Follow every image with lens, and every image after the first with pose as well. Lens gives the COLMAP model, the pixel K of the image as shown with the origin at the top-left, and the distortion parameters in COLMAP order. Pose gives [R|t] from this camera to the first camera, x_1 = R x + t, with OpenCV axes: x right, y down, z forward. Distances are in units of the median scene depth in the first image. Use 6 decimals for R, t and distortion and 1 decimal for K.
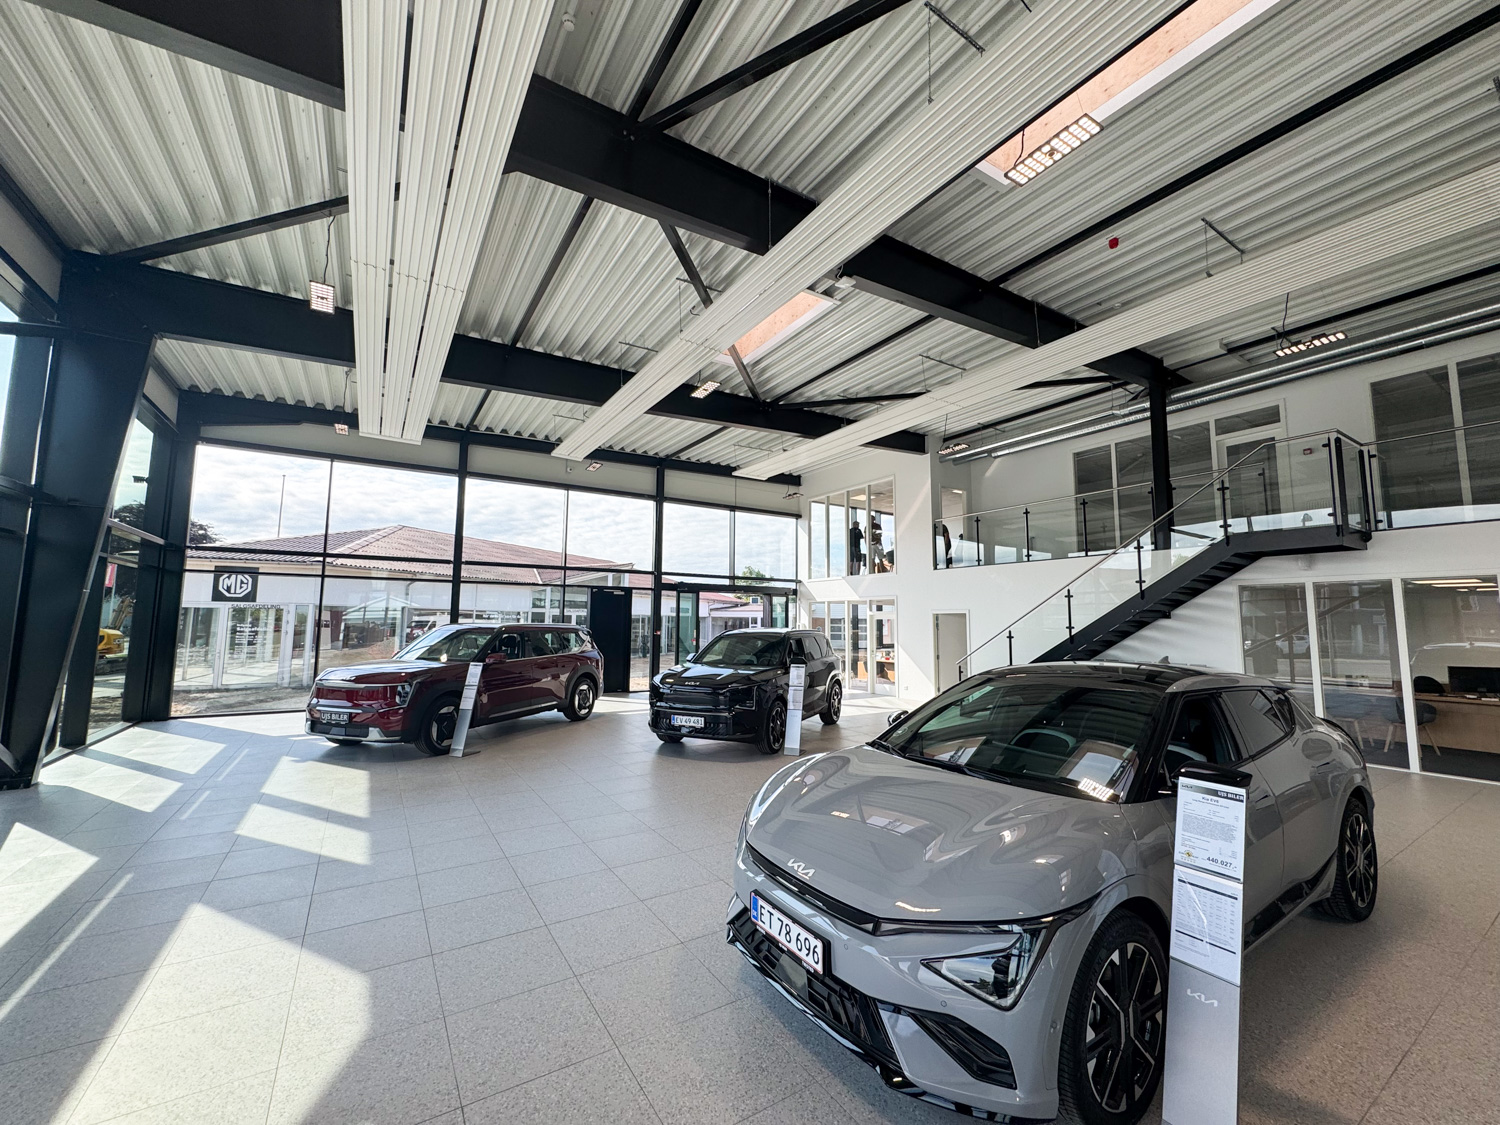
lens RADIAL K [[608.2, 0, 750.0], [0, 608.2, 562.5], [0, 0, 1]] dist [-0.007530, 0.000268]
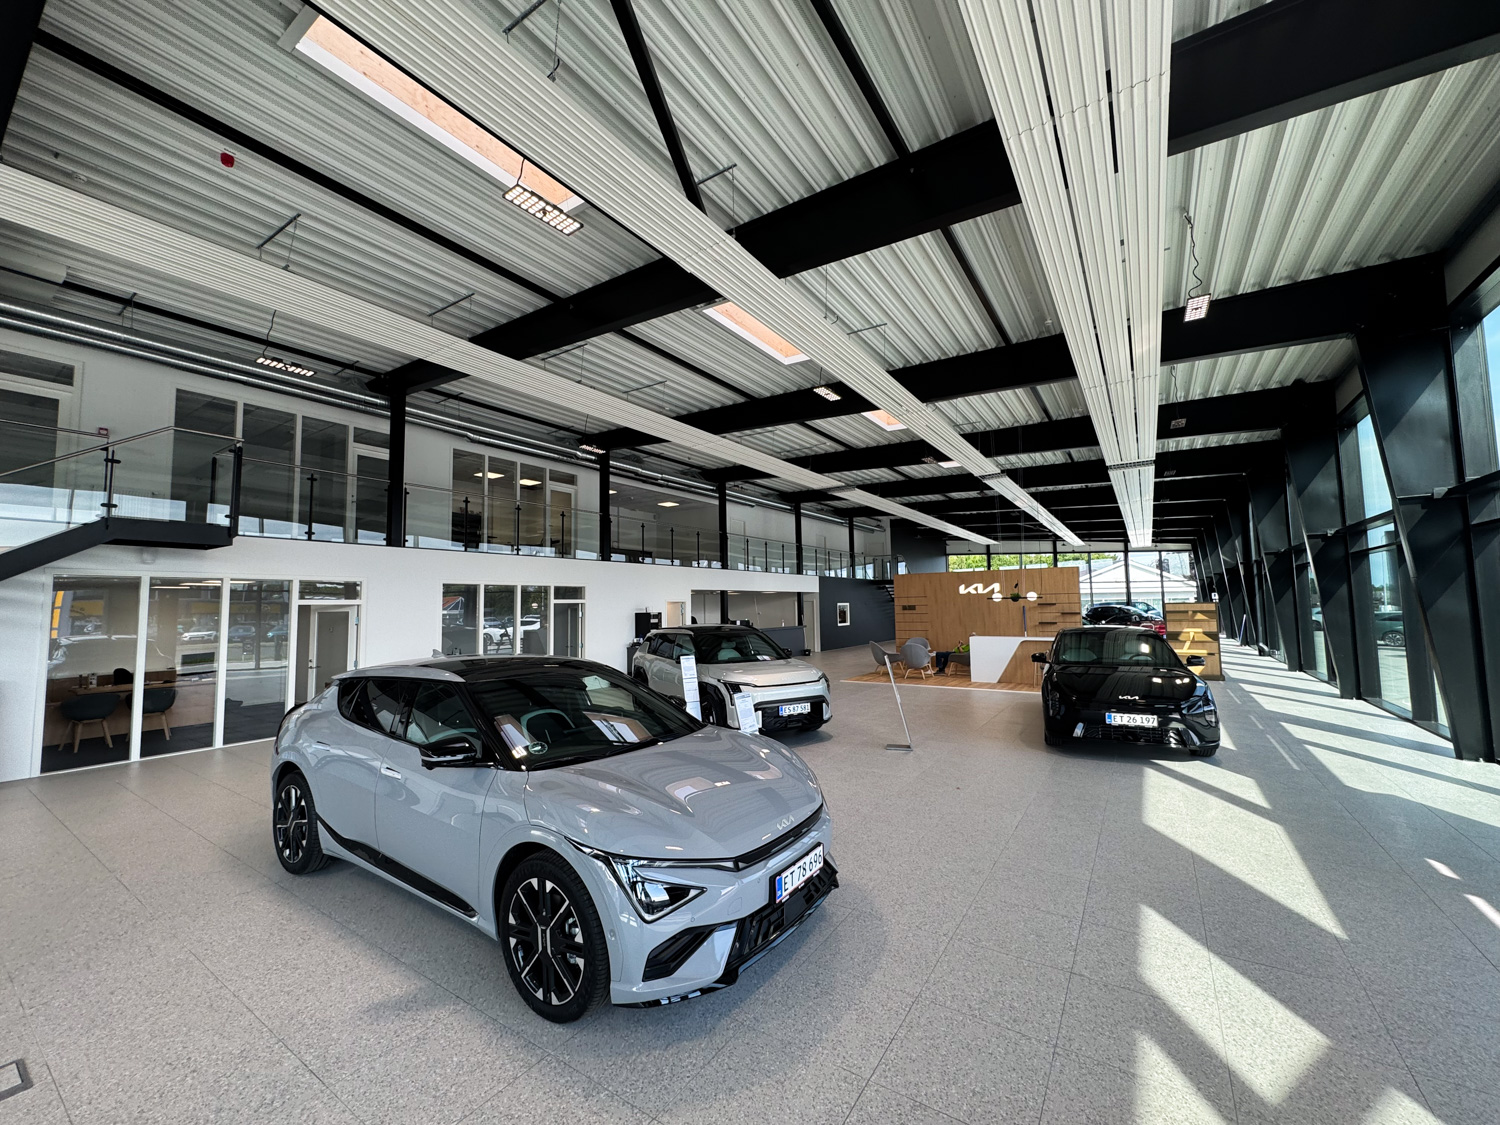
lens RADIAL K [[603.4, 0, 746.7], [0, 603.4, 559.3], [0, 0, 1]] dist [0.002235, 0.000409]
pose [[-0.398635, 0.072753, 0.914219, -0.386249], [-0.078417, 0.990494, -0.113016, 0.046927], [-0.913751, -0.116743, -0.389141, 0.601507]]
